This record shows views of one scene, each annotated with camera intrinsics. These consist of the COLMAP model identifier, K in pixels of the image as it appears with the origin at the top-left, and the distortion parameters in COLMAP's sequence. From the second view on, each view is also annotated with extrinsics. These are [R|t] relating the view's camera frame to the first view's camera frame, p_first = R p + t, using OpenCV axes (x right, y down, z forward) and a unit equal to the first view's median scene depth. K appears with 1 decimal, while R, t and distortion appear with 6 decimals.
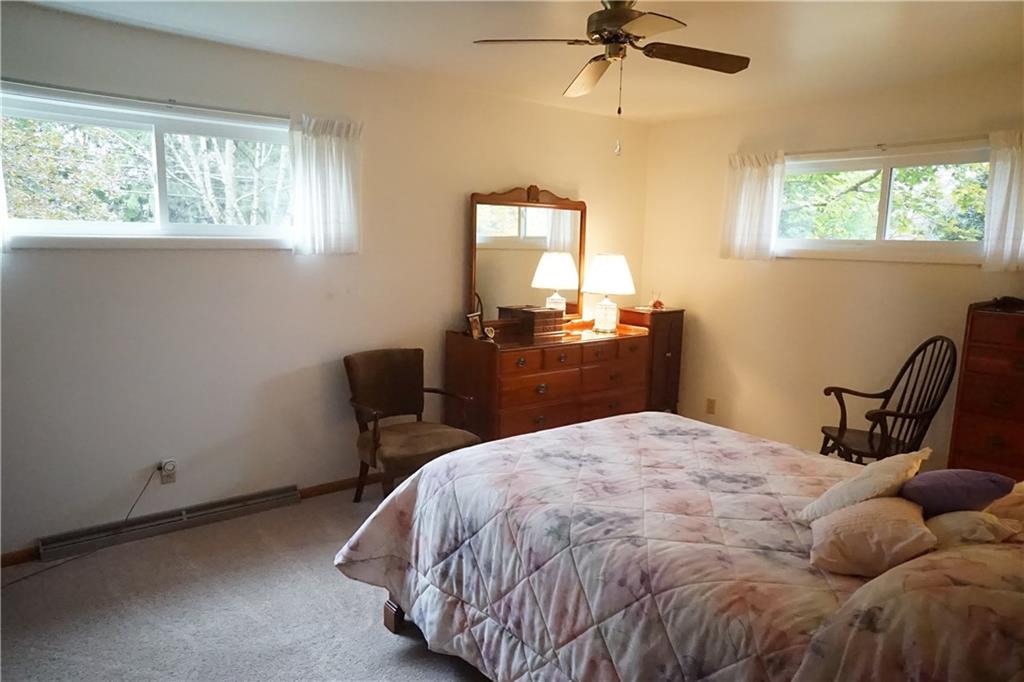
lens RADIAL K [[689.5, 0, 500.0], [0, 689.5, 345.2], [0, 0, 1]] dist [-0.072480, 0.093316]
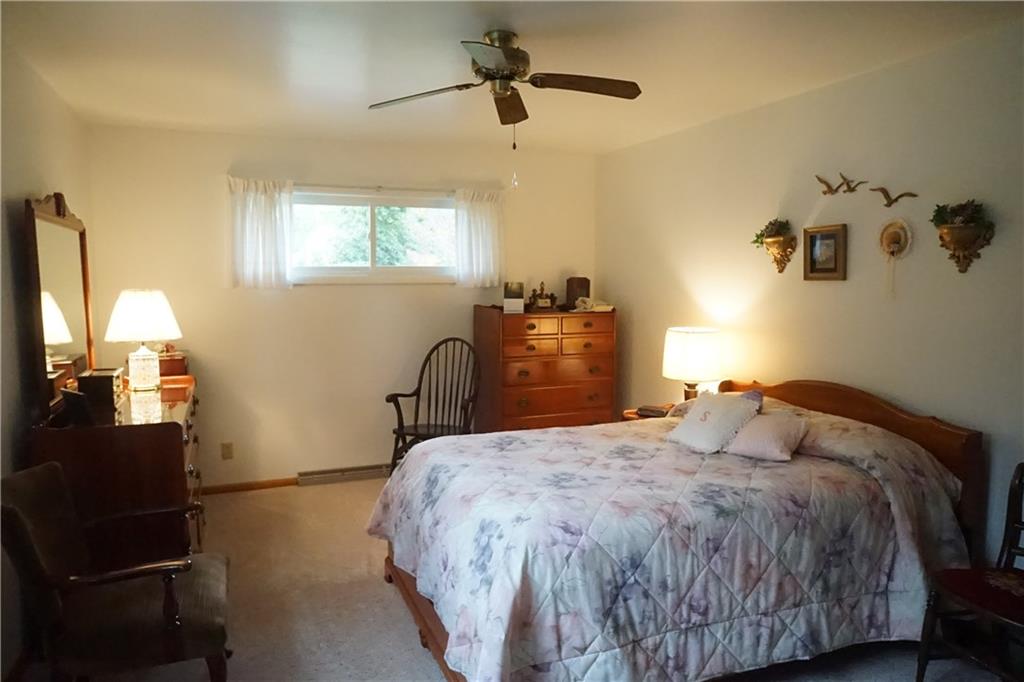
lens RADIAL K [[689.5, 0, 500.0], [0, 689.5, 345.2], [0, 0, 1]] dist [-0.072480, 0.093316]
pose [[0.303300, -0.119857, 0.945327, -0.991245], [0.155398, 0.984999, 0.075029, -0.144176], [-0.940139, 0.124145, 0.317376, 0.835534]]
